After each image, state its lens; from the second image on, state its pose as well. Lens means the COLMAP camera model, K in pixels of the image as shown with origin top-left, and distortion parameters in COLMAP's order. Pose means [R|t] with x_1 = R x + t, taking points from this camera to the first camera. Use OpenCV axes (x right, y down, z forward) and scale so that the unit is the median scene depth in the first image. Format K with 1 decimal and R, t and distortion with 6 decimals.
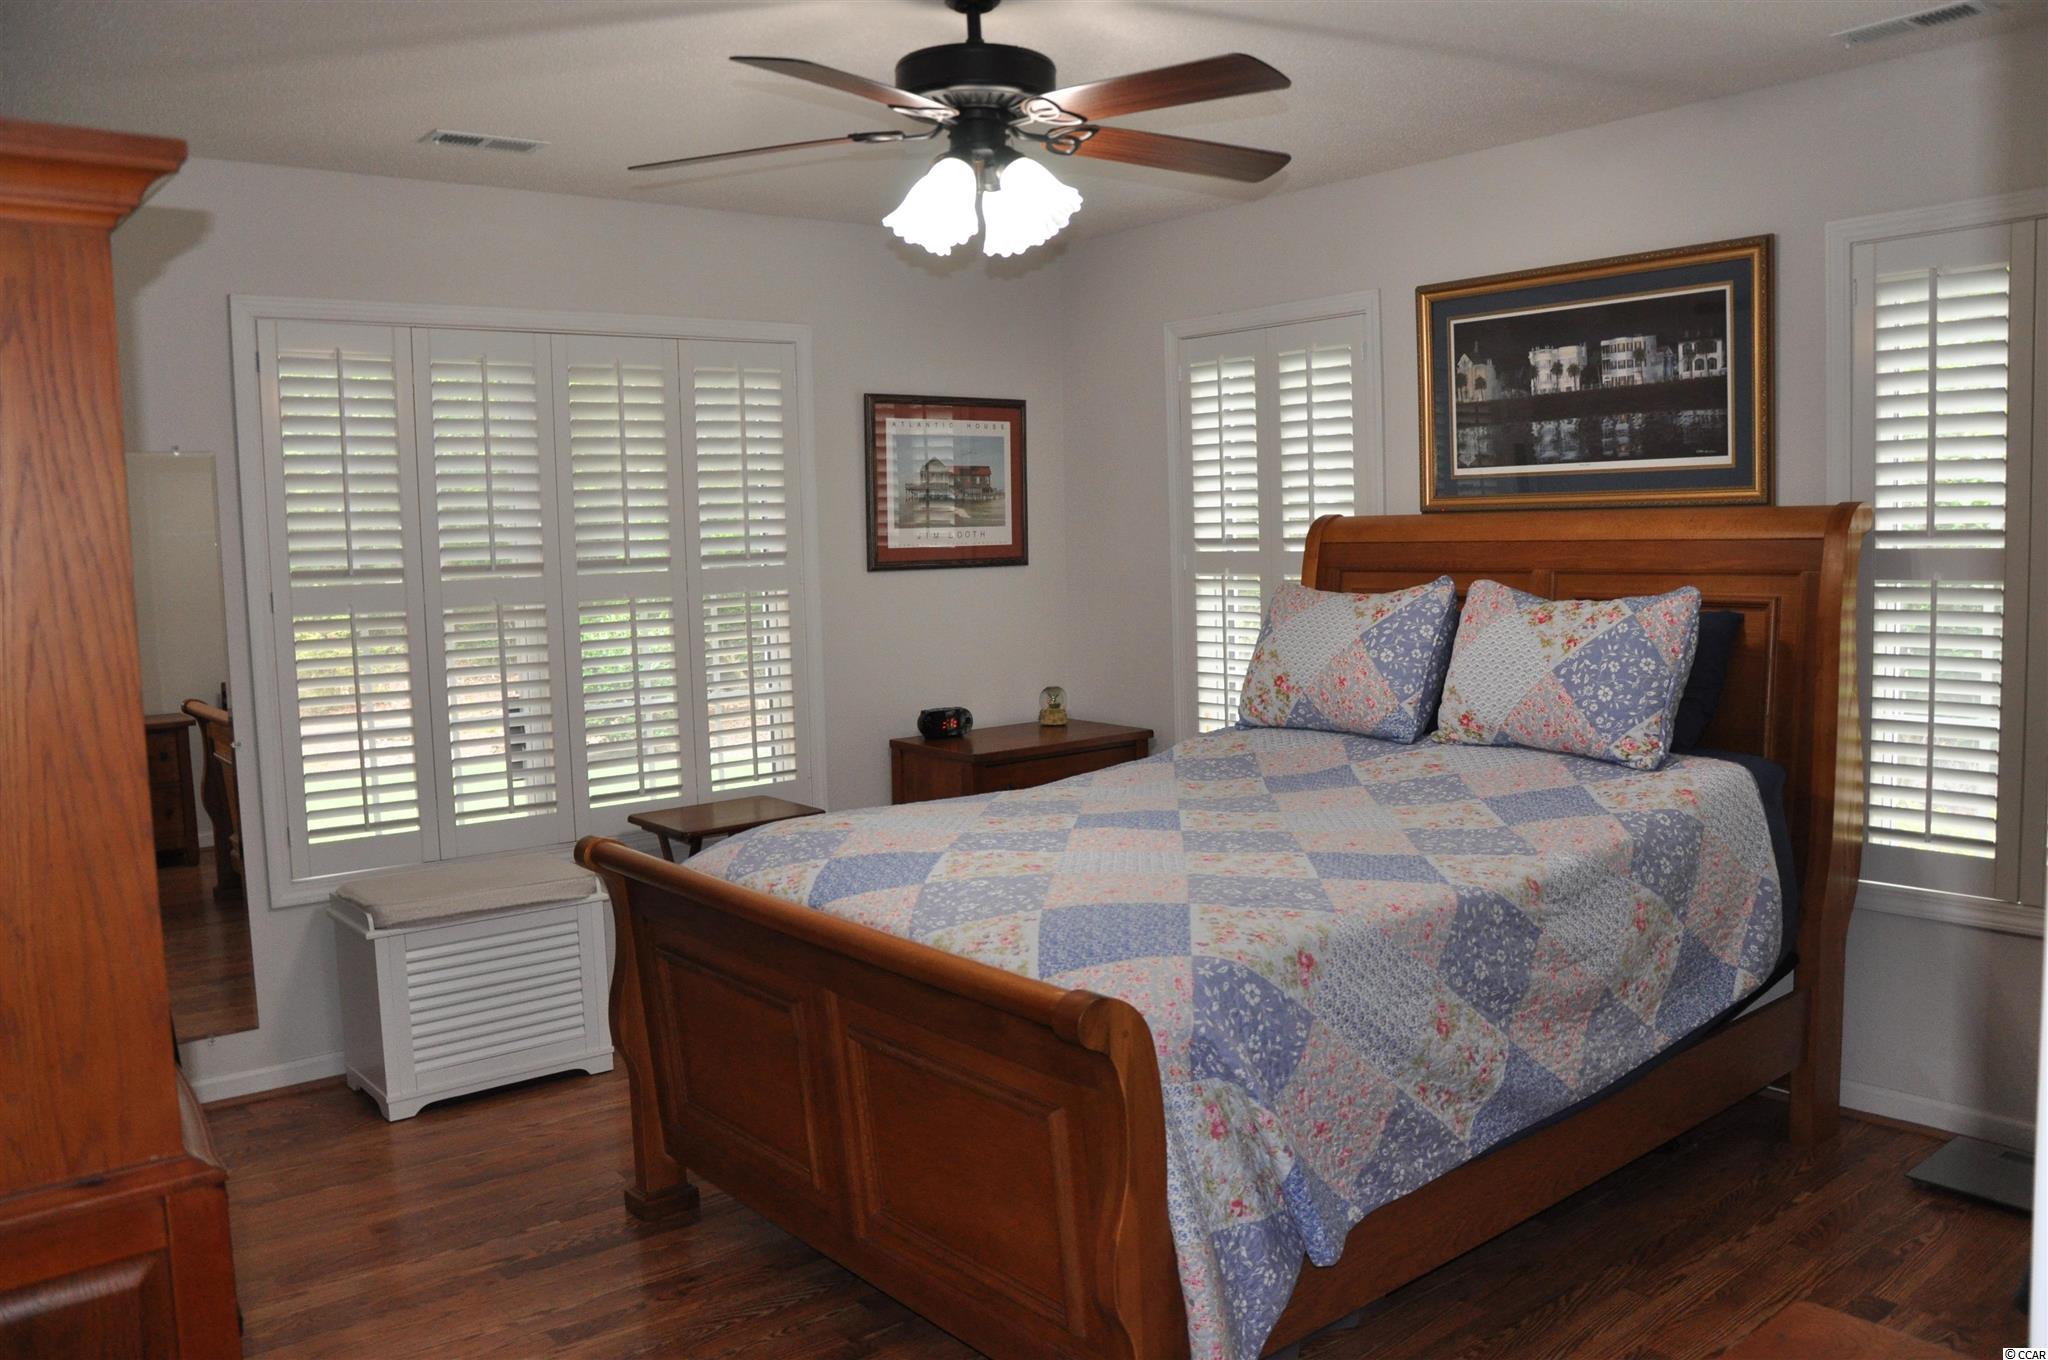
lens RADIAL K [[1614.8, 0, 1035.7], [0, 1614.8, 679.5], [0, 0, 1]] dist [-0.160157, 0.134879]
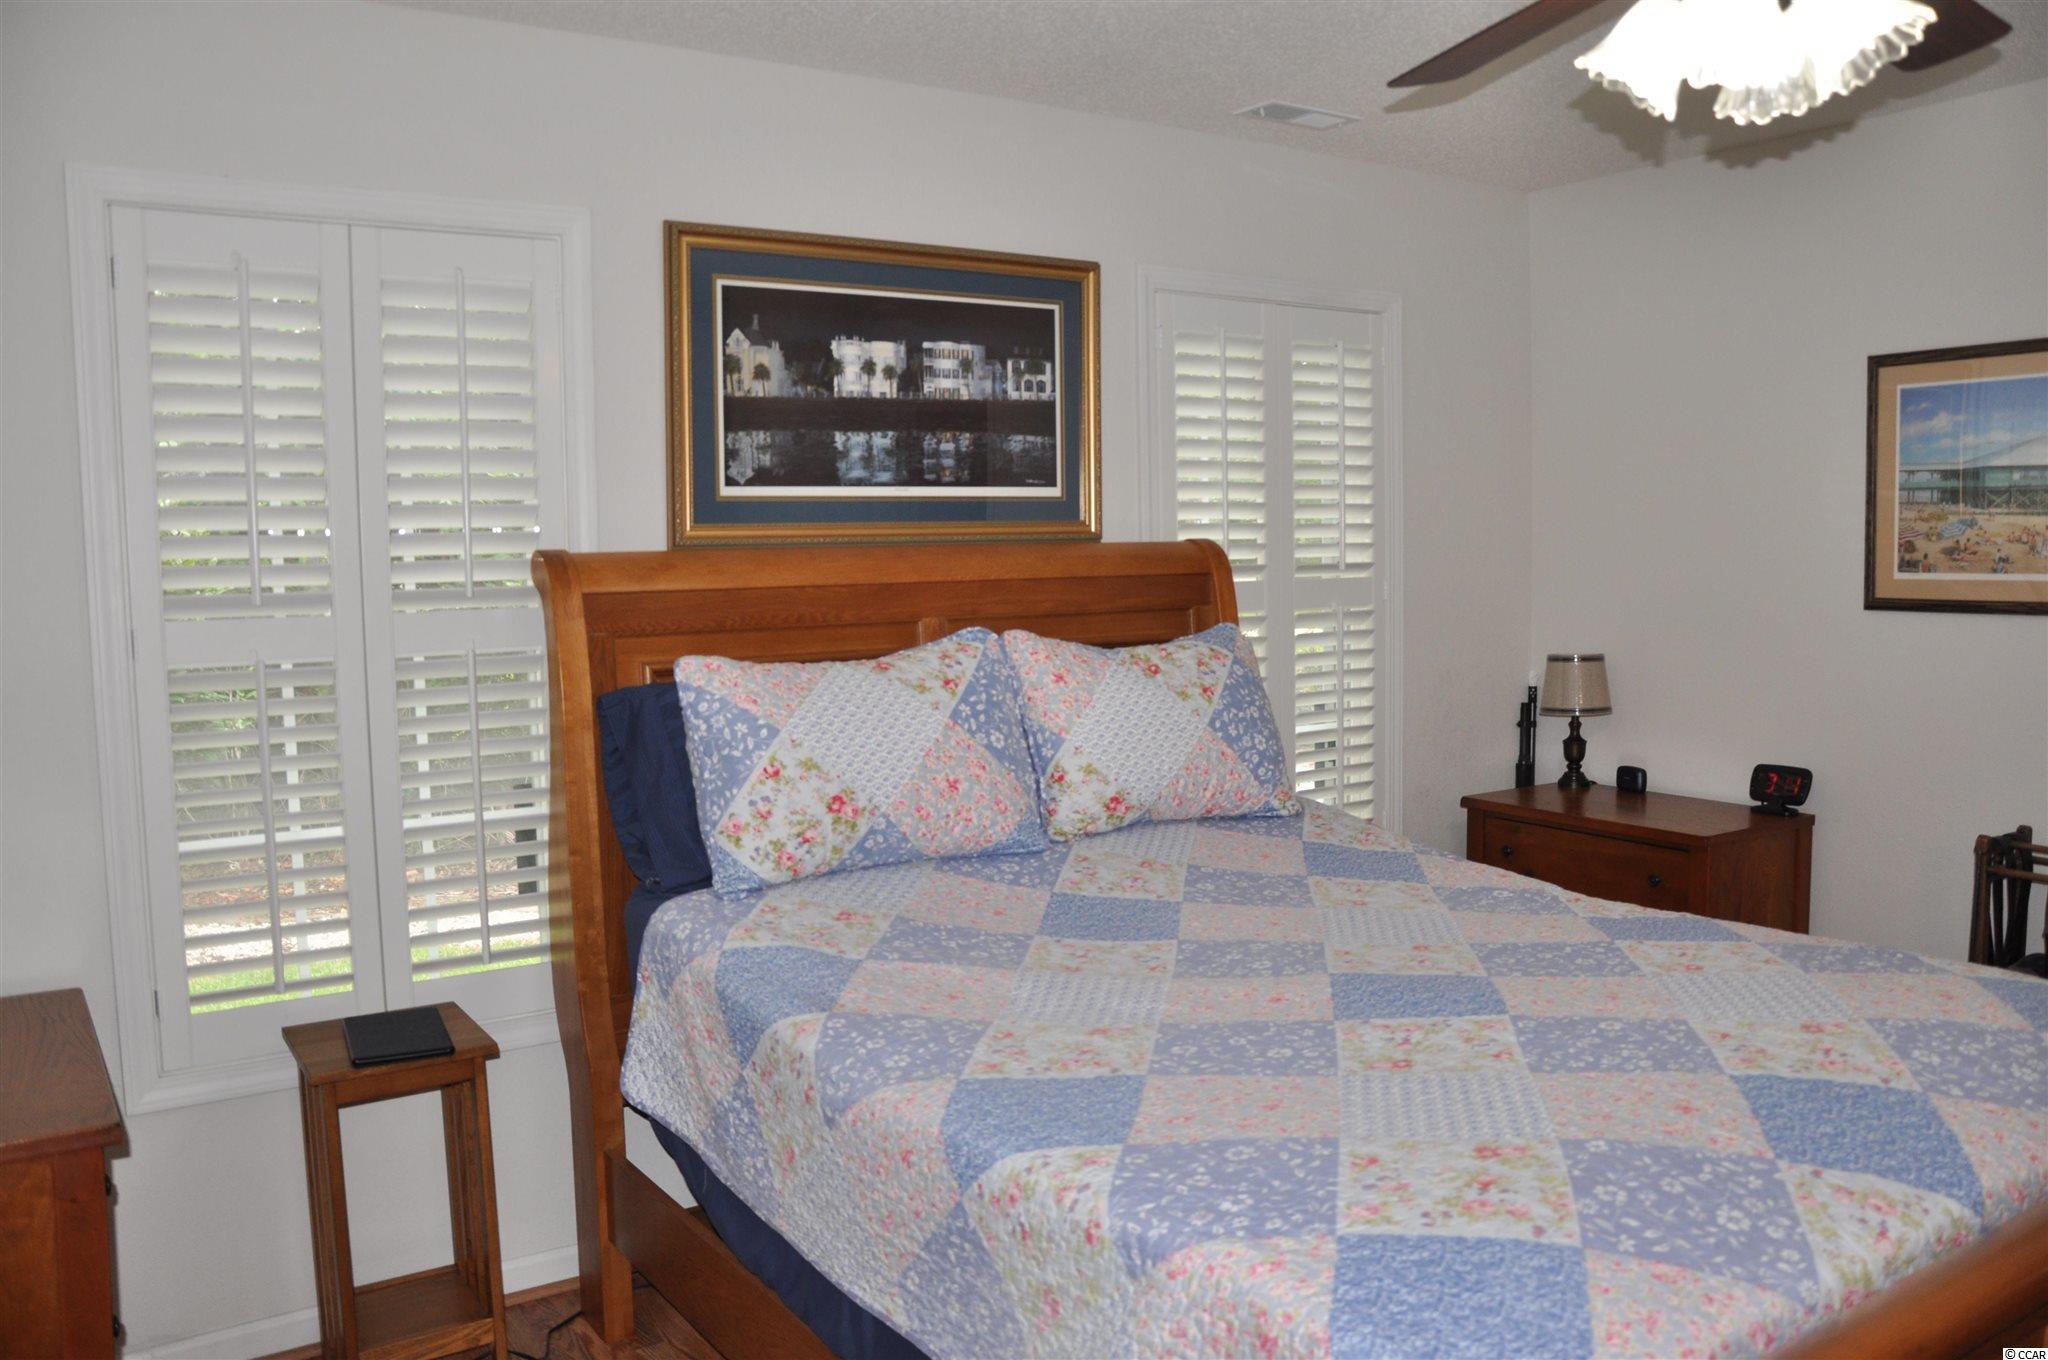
lens RADIAL K [[1614.8, 0, 1035.7], [0, 1614.8, 679.5], [0, 0, 1]] dist [-0.160157, 0.134879]
pose [[0.085328, -0.059288, 0.994587, -0.490852], [0.105267, 0.993178, 0.050173, -0.074368], [-0.990776, 0.100416, 0.090987, 0.886655]]
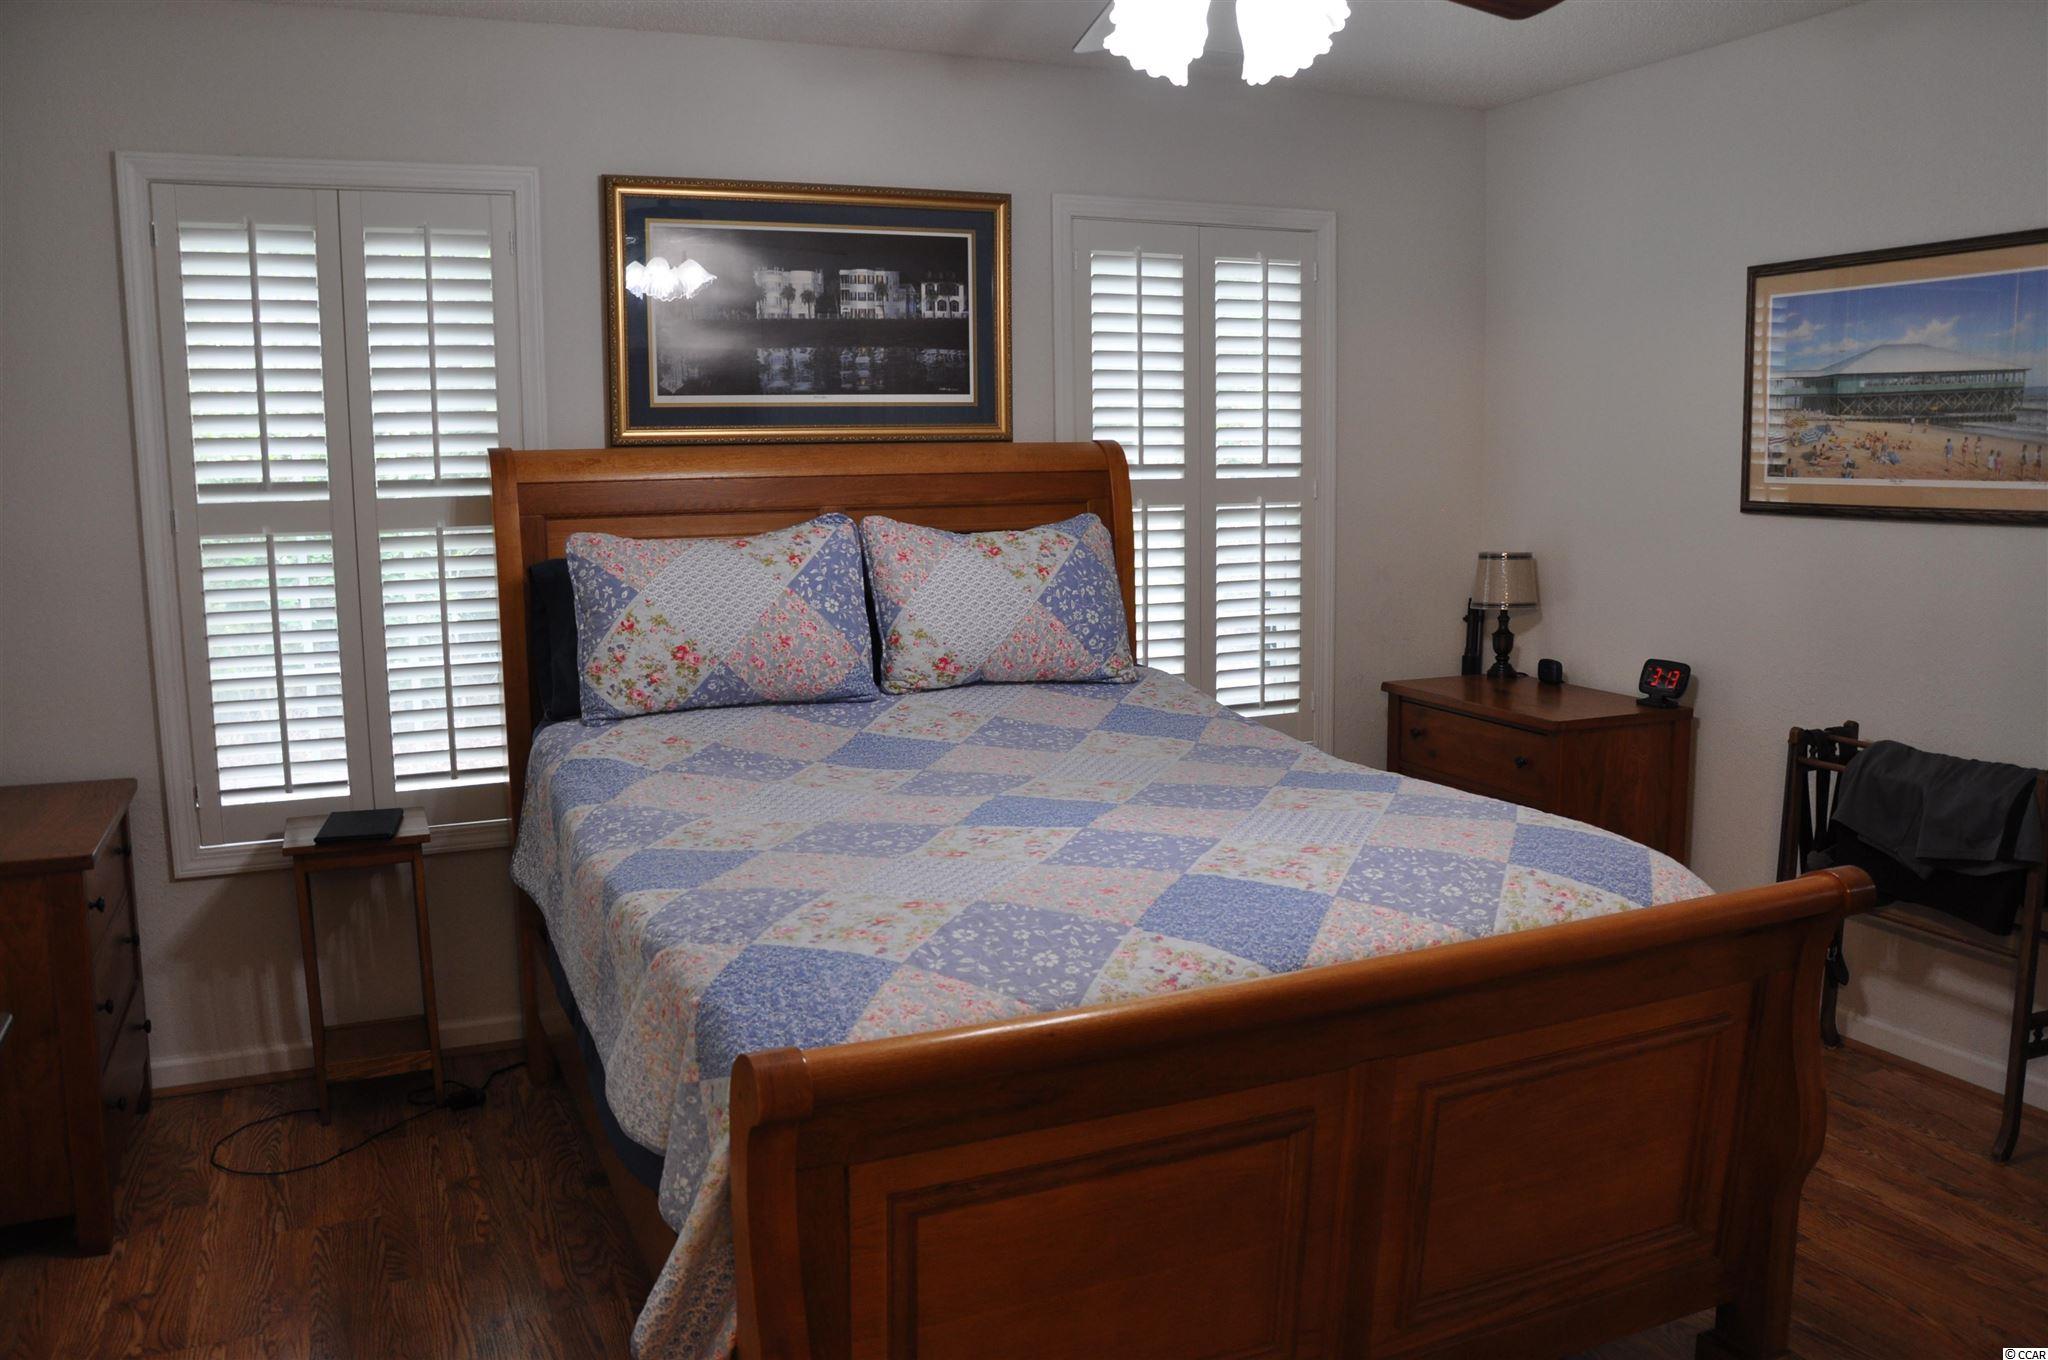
lens RADIAL K [[1614.8, 0, 1035.7], [0, 1614.8, 679.5], [0, 0, 1]] dist [-0.160157, 0.134879]
pose [[0.262509, -0.111735, 0.958438, -0.581227], [0.092995, 0.991579, 0.090128, -0.042333], [-0.960438, 0.065470, 0.270689, 0.638382]]
